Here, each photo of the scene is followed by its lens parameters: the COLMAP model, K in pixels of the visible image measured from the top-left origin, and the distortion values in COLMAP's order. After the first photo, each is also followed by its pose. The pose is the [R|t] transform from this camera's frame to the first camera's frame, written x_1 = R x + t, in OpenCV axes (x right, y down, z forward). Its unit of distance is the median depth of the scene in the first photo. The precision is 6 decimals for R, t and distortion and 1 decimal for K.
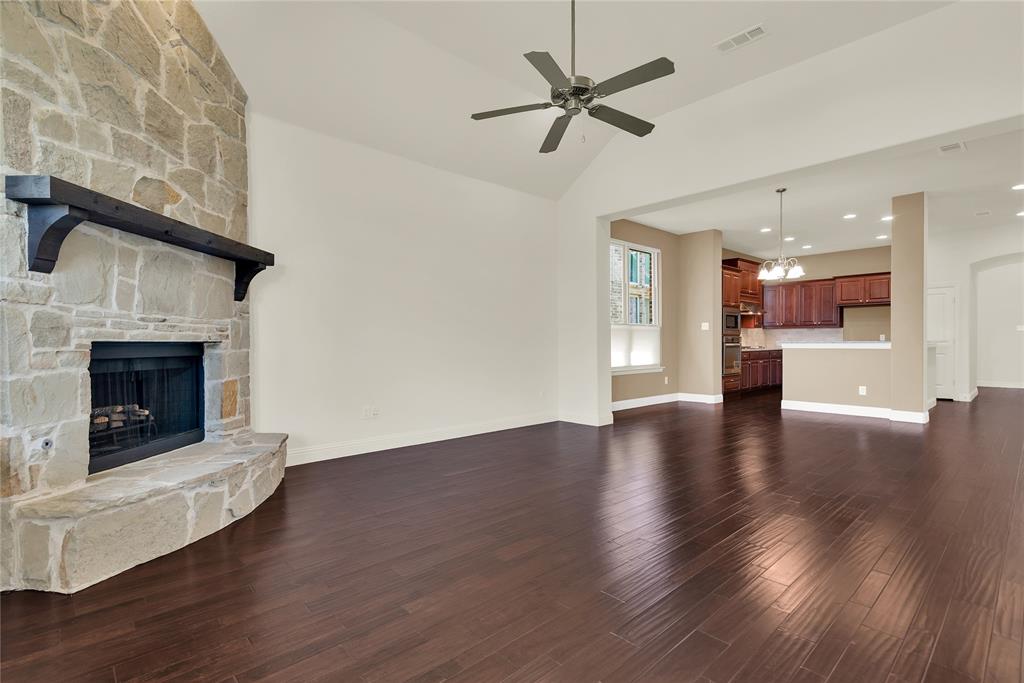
lens RADIAL K [[490.6, 0, 504.0], [0, 490.6, 347.2], [0, 0, 1]] dist [0.018443, -0.000912]
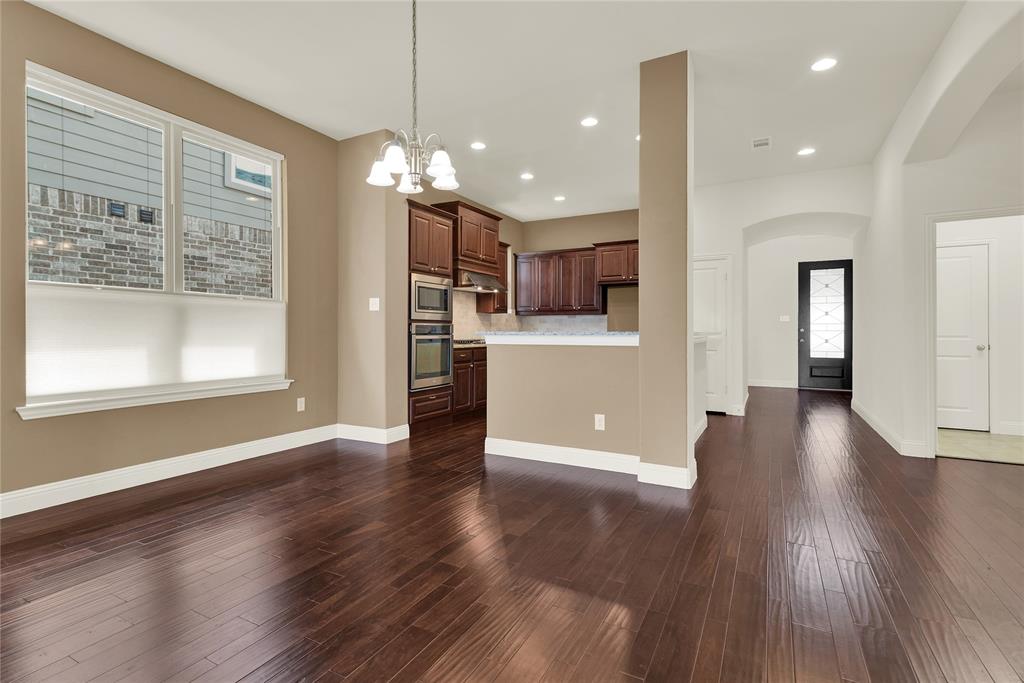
lens RADIAL K [[490.6, 0, 510.9], [0, 490.6, 336.3], [0, 0, 1]] dist [0.018443, -0.000912]
pose [[0.942226, -0.000992, 0.334976, 0.363836], [0.003035, 0.999980, -0.005575, -0.002682], [-0.334964, 0.006269, 0.942210, 0.421631]]
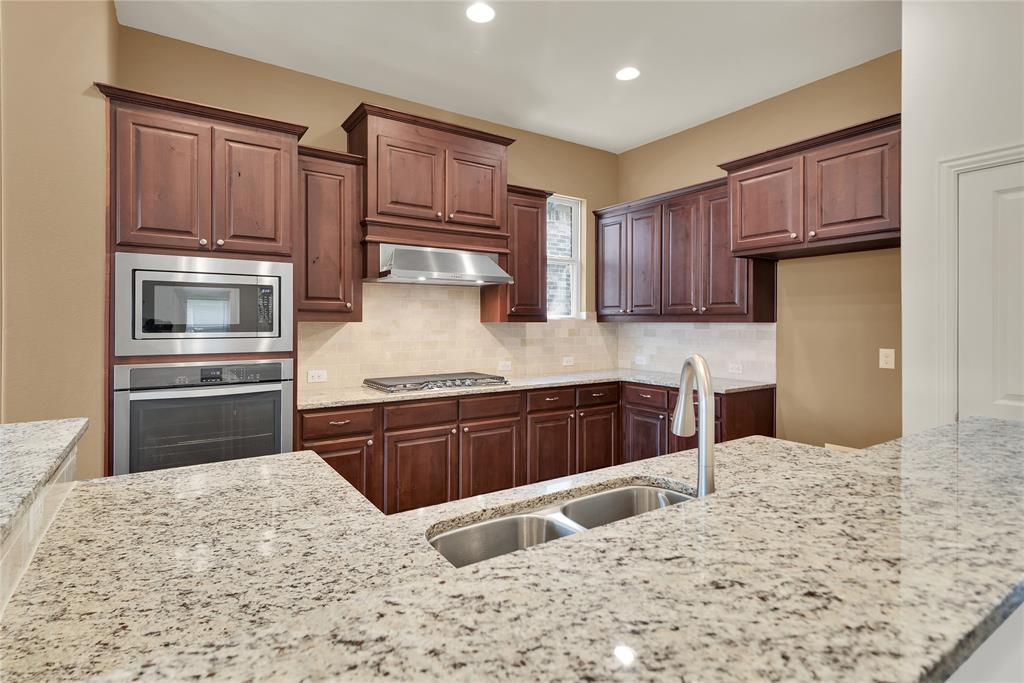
lens RADIAL K [[509.8, 0, 508.8], [0, 509.8, 319.5], [0, 0, 1]] dist [0.016946, 0.000677]
pose [[0.986798, 0.002892, -0.161929, 0.689392], [-0.006114, 0.999793, -0.019402, -0.041171], [0.161839, 0.020136, 0.986612, 0.767626]]
